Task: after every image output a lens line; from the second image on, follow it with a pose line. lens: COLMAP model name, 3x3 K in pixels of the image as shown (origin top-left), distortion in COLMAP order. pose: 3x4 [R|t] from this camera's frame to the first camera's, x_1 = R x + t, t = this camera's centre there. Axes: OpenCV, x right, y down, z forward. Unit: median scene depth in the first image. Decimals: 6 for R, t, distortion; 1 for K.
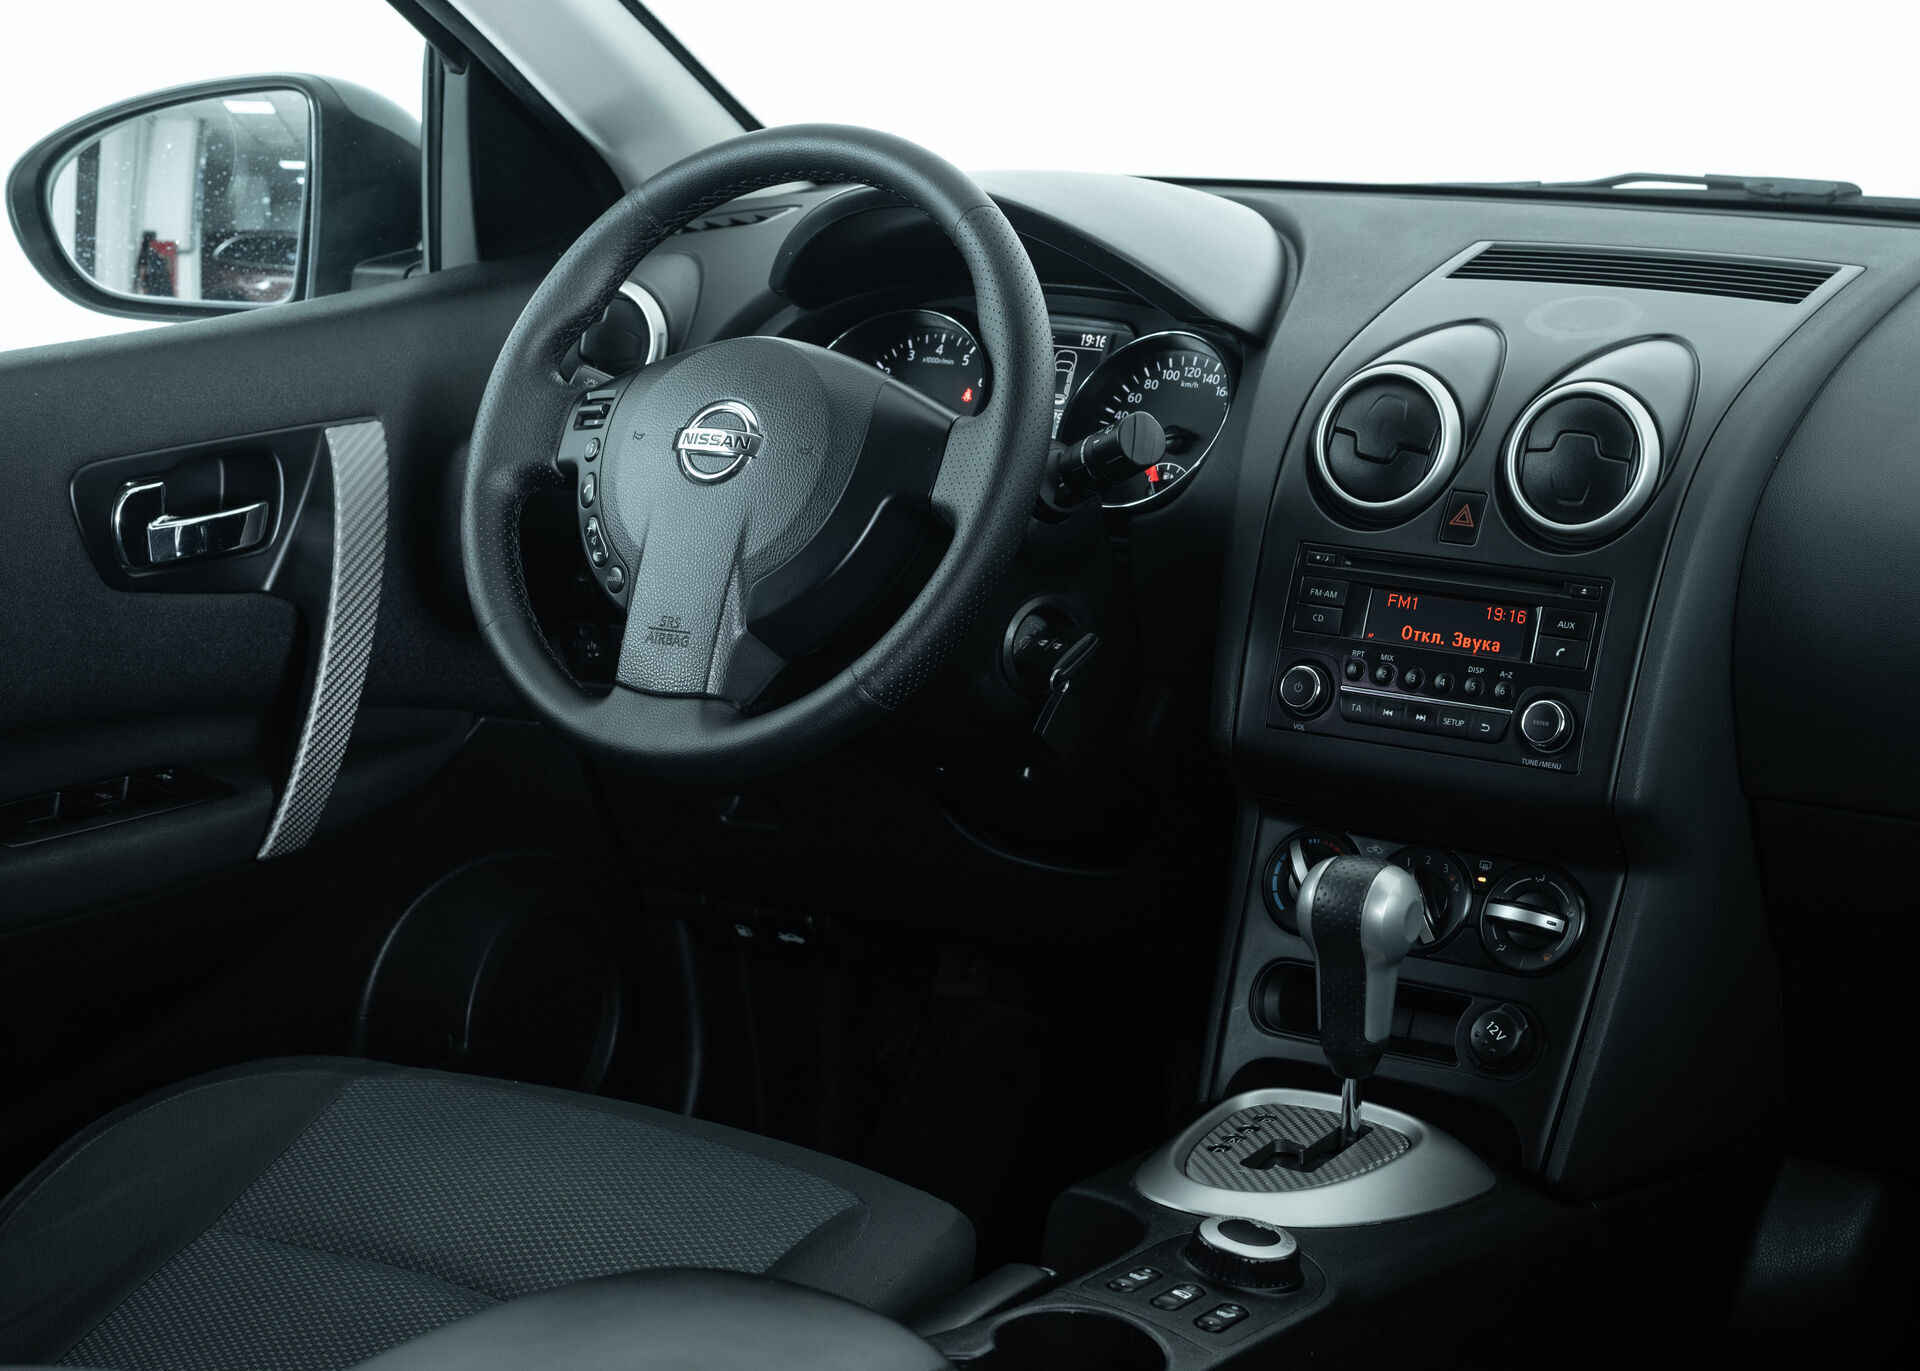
lens RADIAL K [[3381.6, 0, 1023.2], [0, 3381.6, 730.7], [0, 0, 1]] dist [-0.097842, -0.137145]
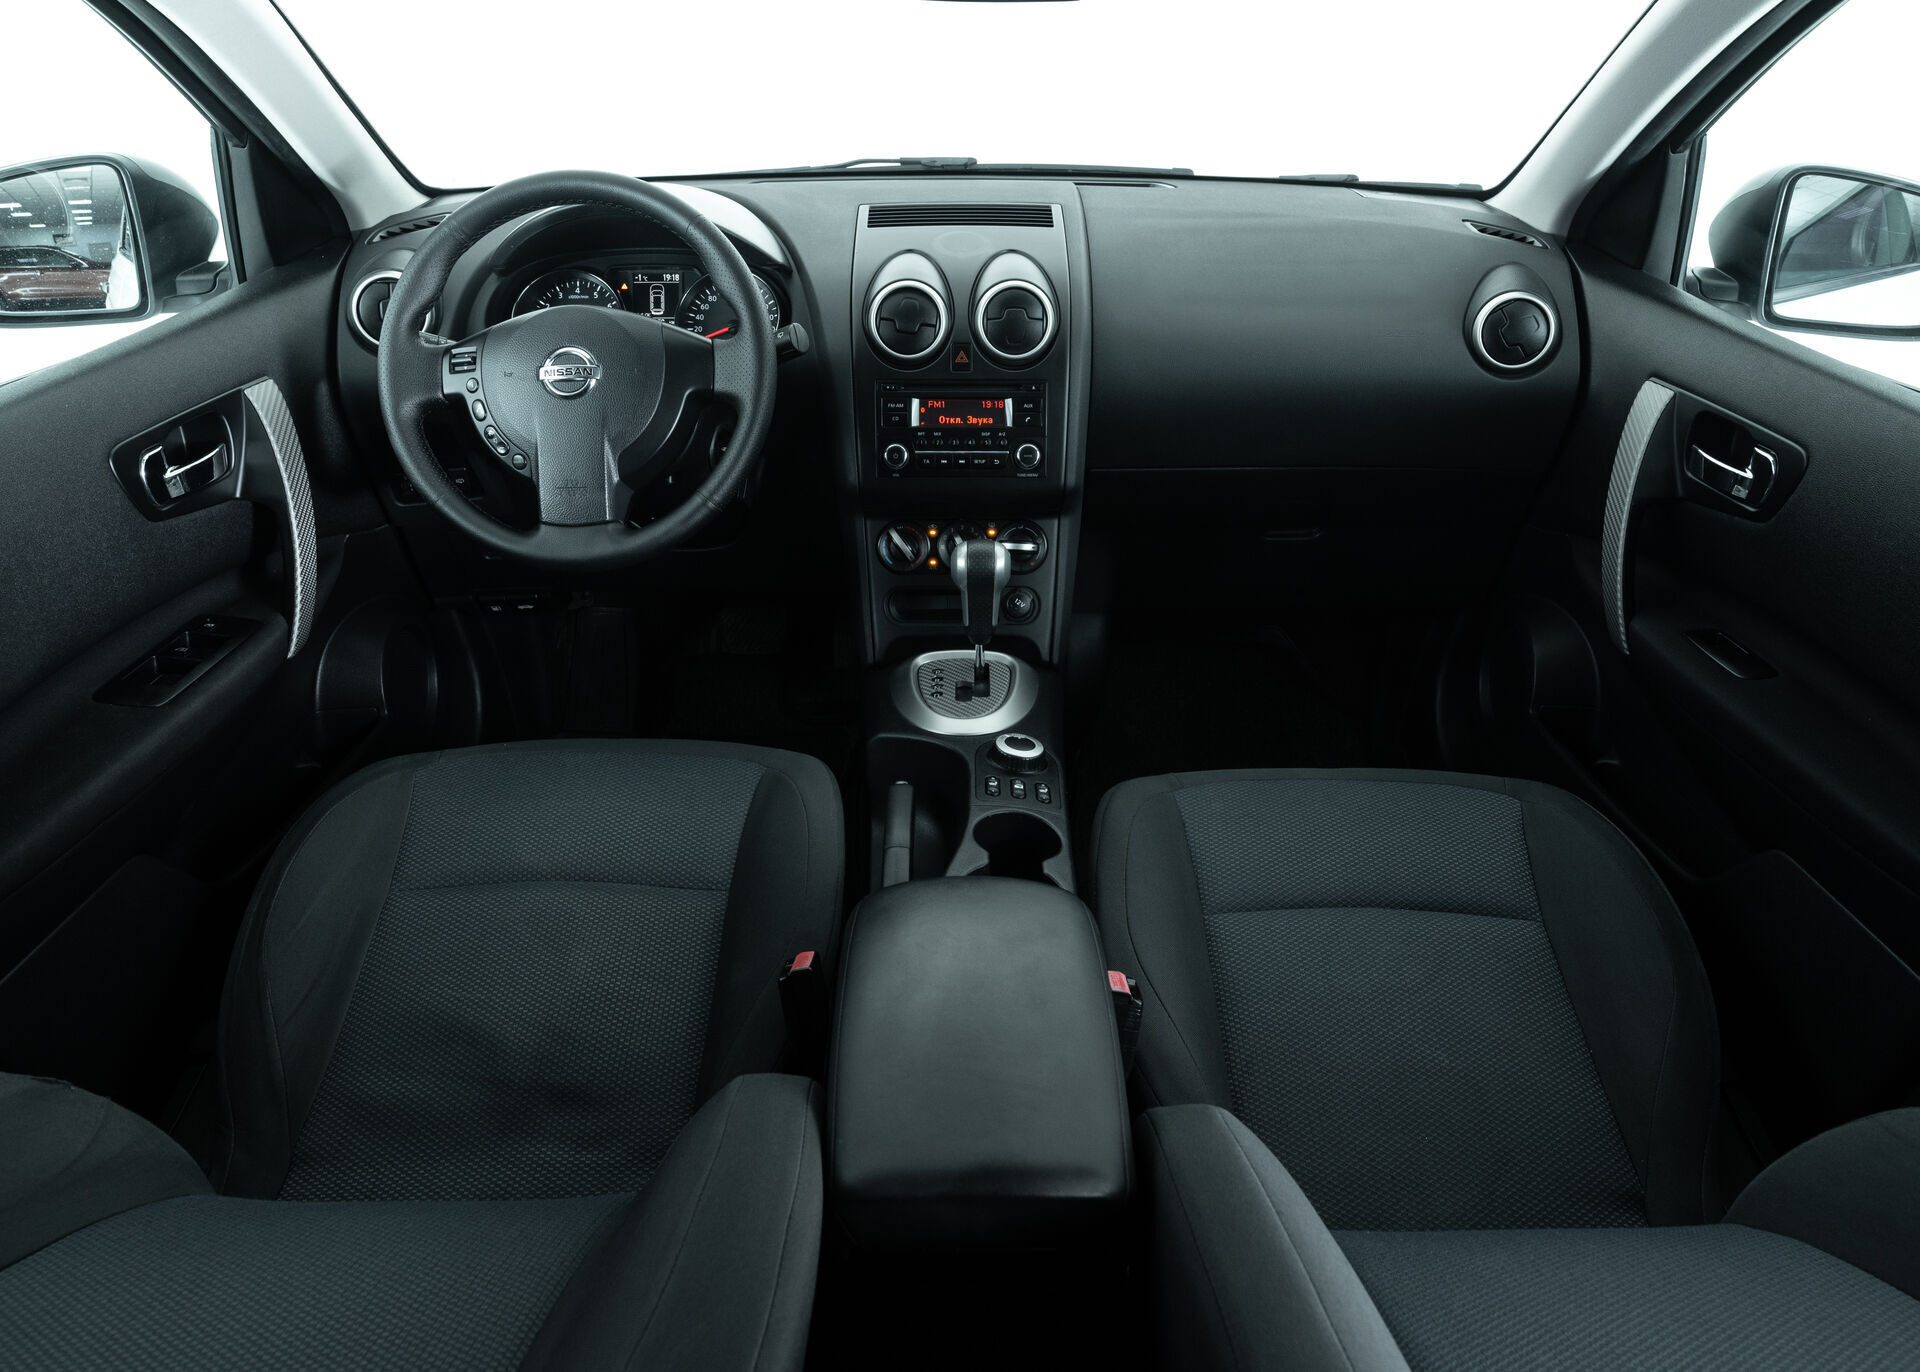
lens RADIAL K [[1221.0, 0, 966.4], [0, 1221.0, 681.0], [0, 0, 1]] dist [-0.021878, -0.001331]
pose [[0.840571, -0.267211, 0.471210, -0.242221], [0.134312, 0.945515, 0.296584, -0.089272], [-0.524787, -0.186010, 0.830662, 0.333651]]
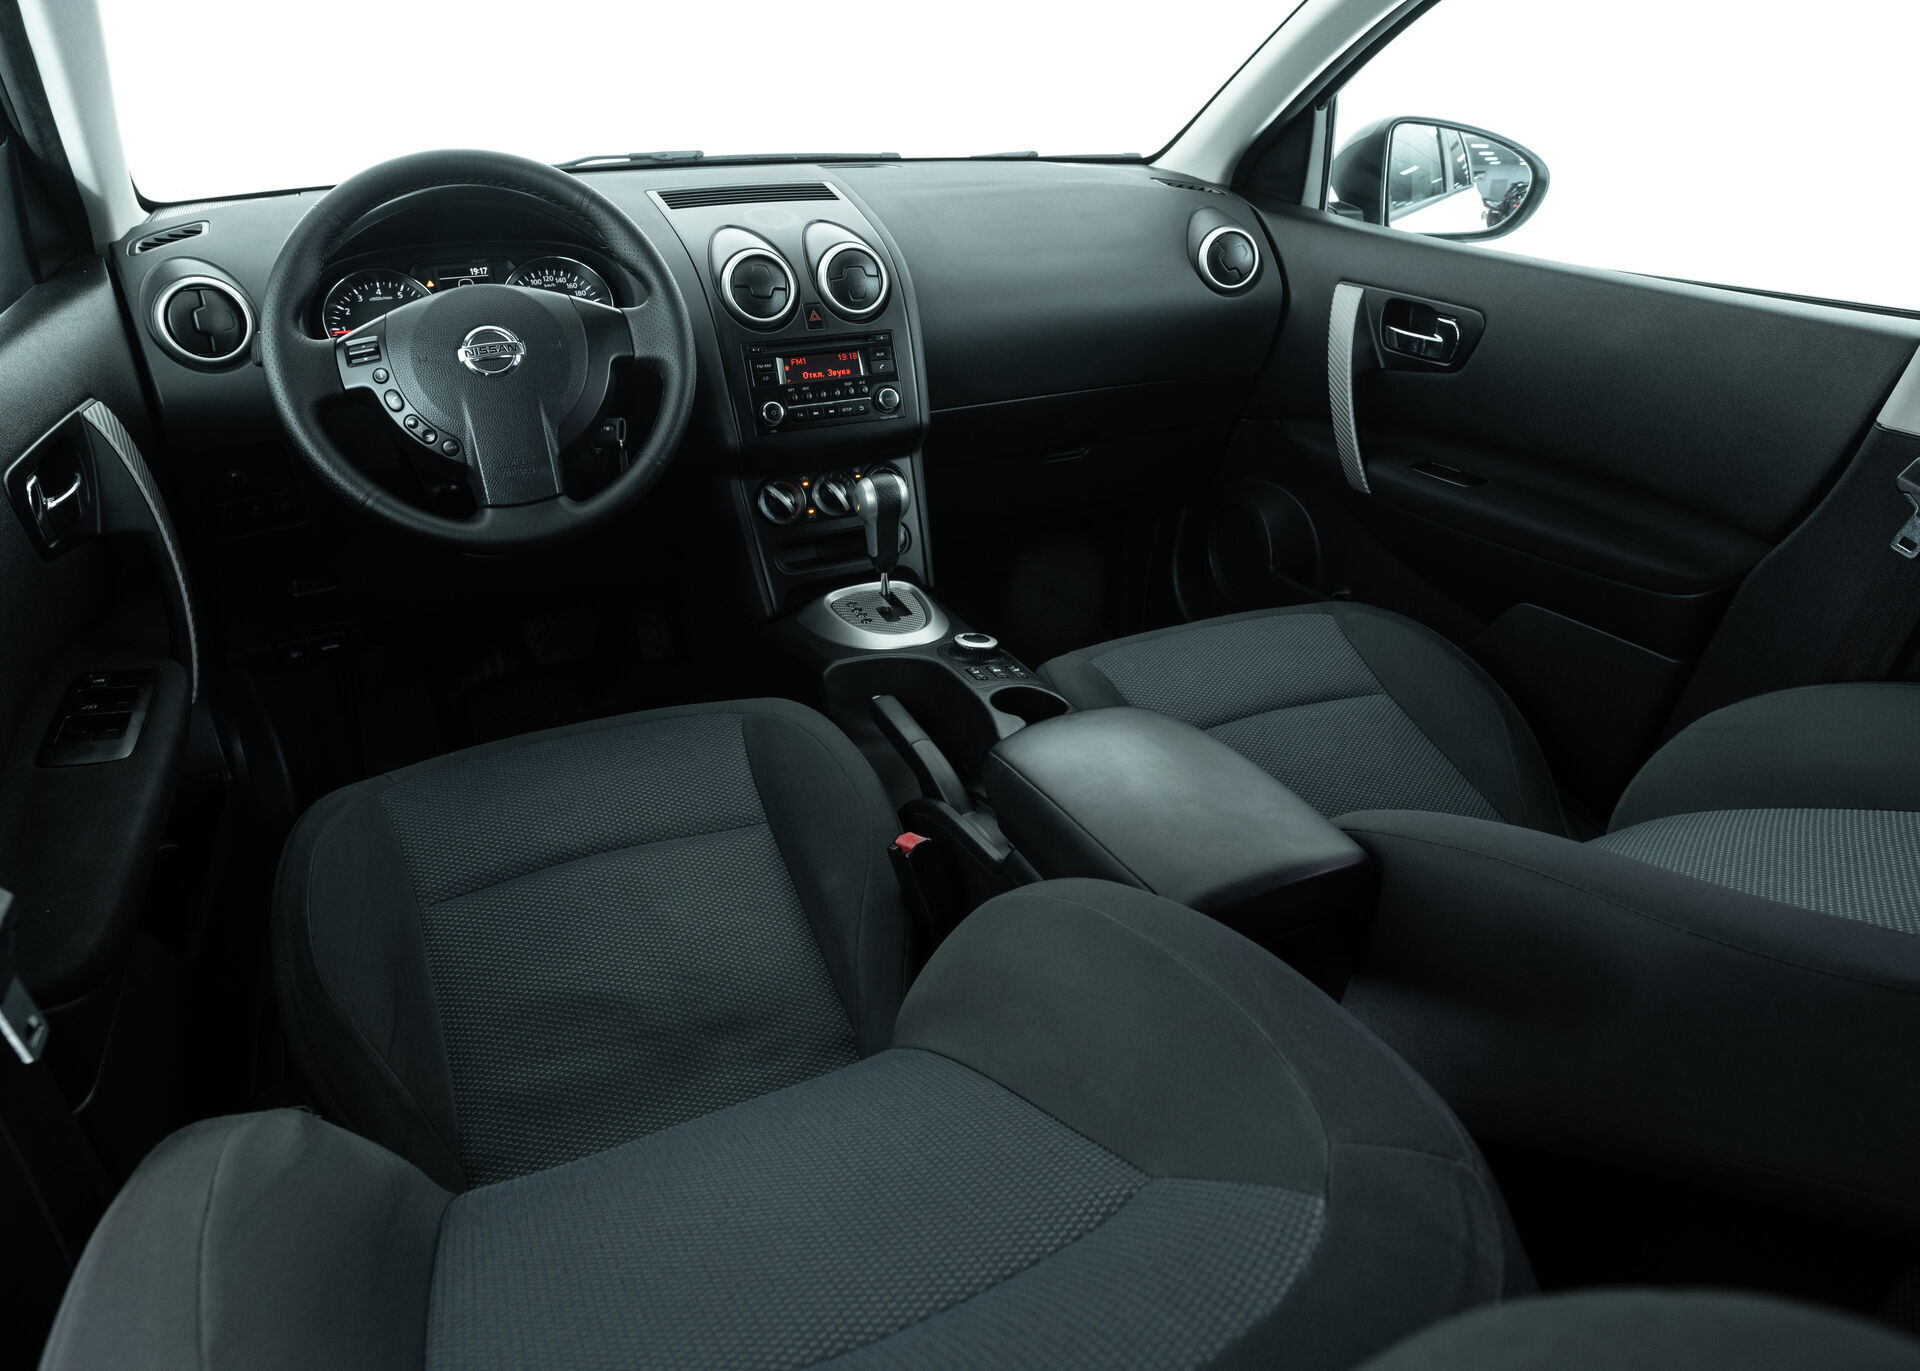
lens RADIAL K [[1206.4, 0, 960.0], [0, 1206.4, 685.5], [0, 0, 1]] dist [-0.022975, 0.001767]
pose [[0.539532, -0.400366, 0.740684, -0.454145], [0.207986, 0.915821, 0.343532, -0.085673], [-0.815872, -0.031295, 0.577385, 0.434247]]
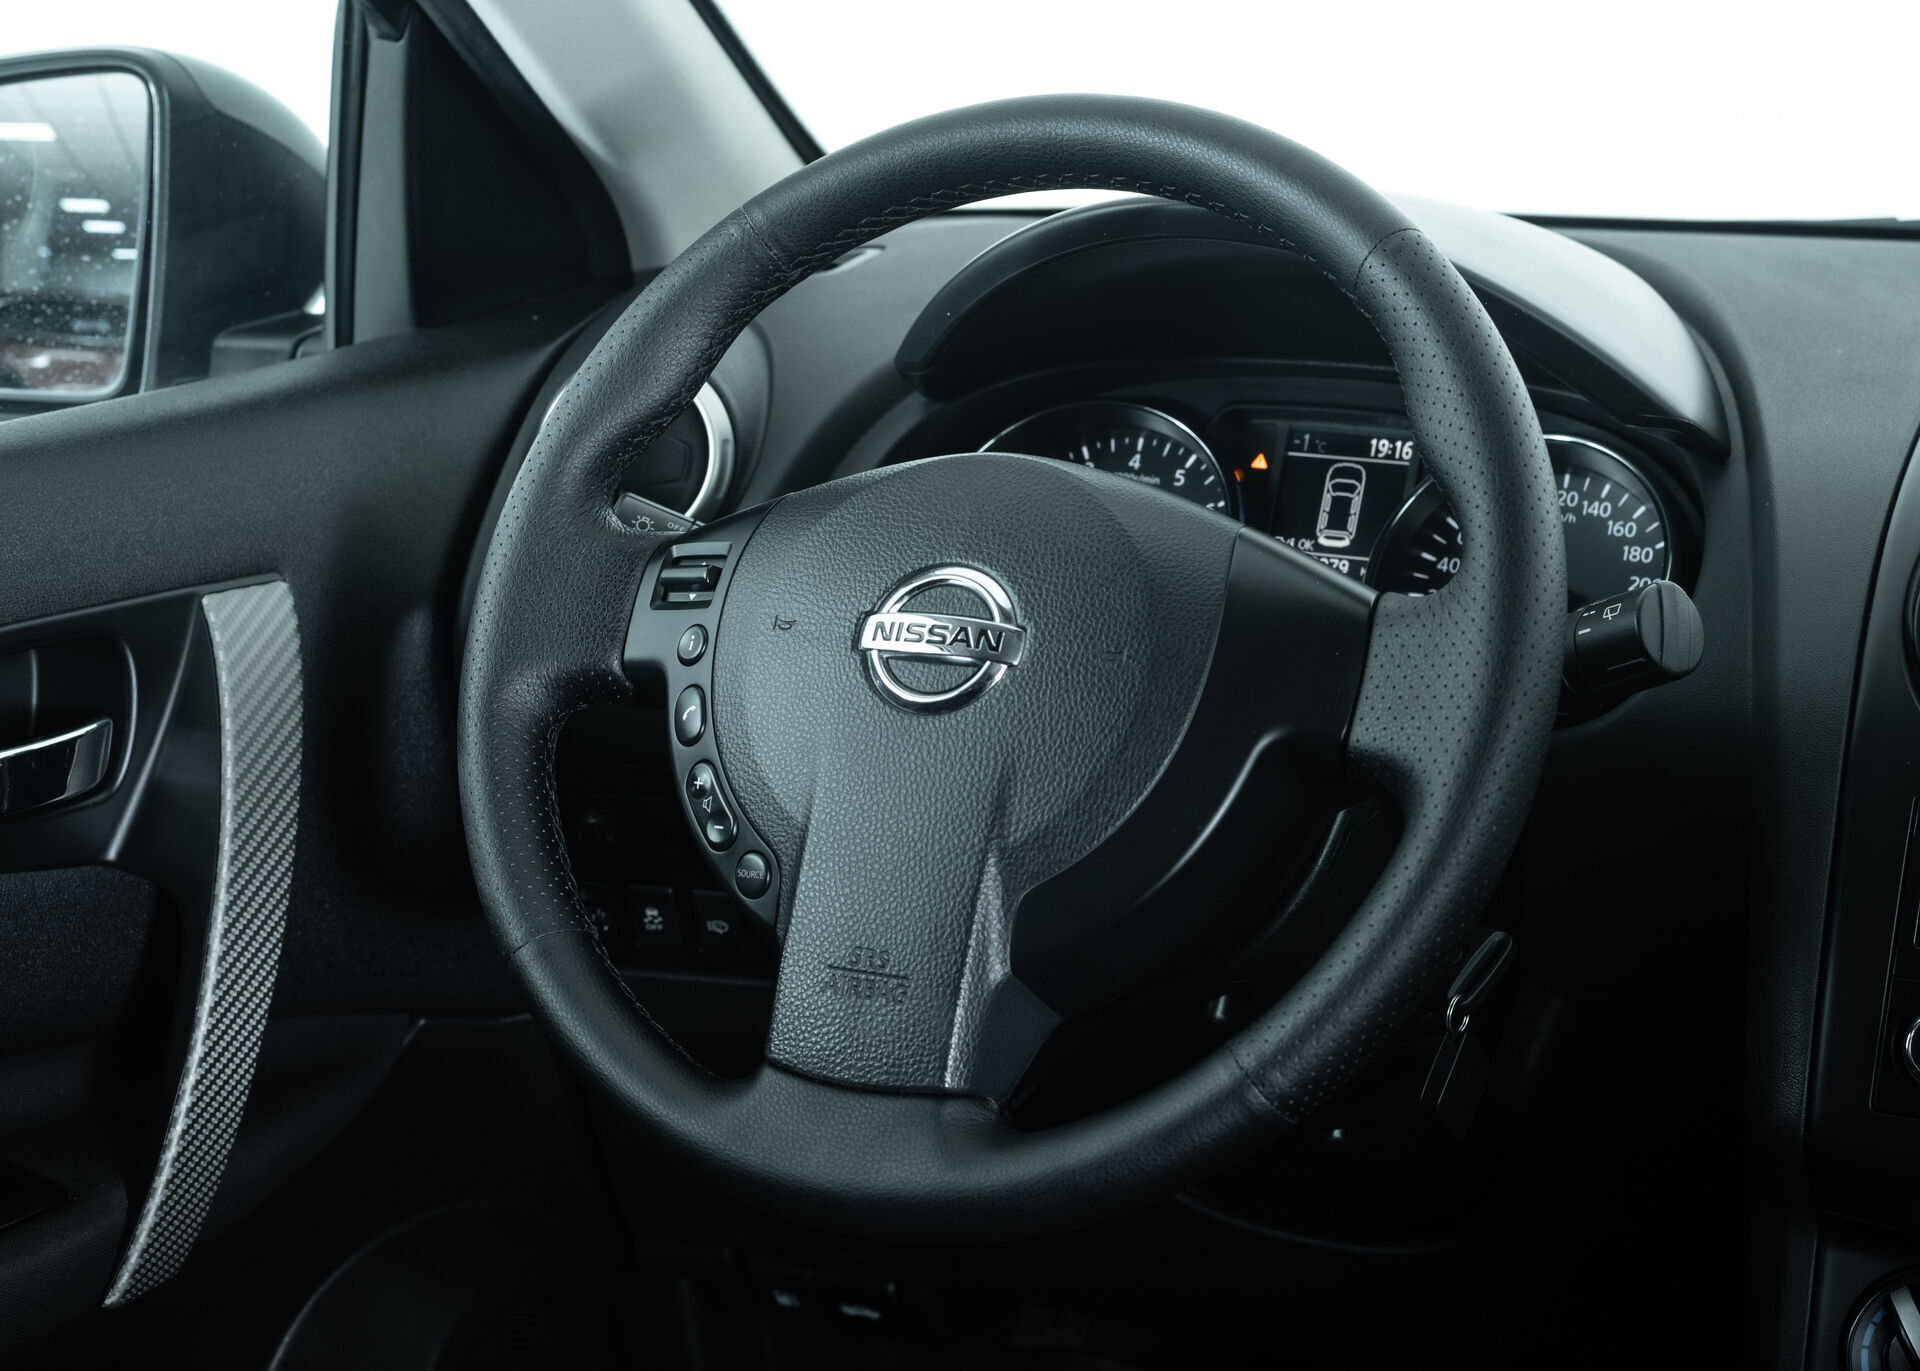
lens RADIAL K [[3093.8, 0, 928.5], [0, 3093.8, 641.5], [0, 0, 1]] dist [-0.118306, -0.008876]
pose [[0.996329, -0.010442, 0.084968, -0.130603], [0.013844, 0.999121, -0.039555, -0.061146], [-0.084480, 0.040586, 0.995598, 0.453936]]
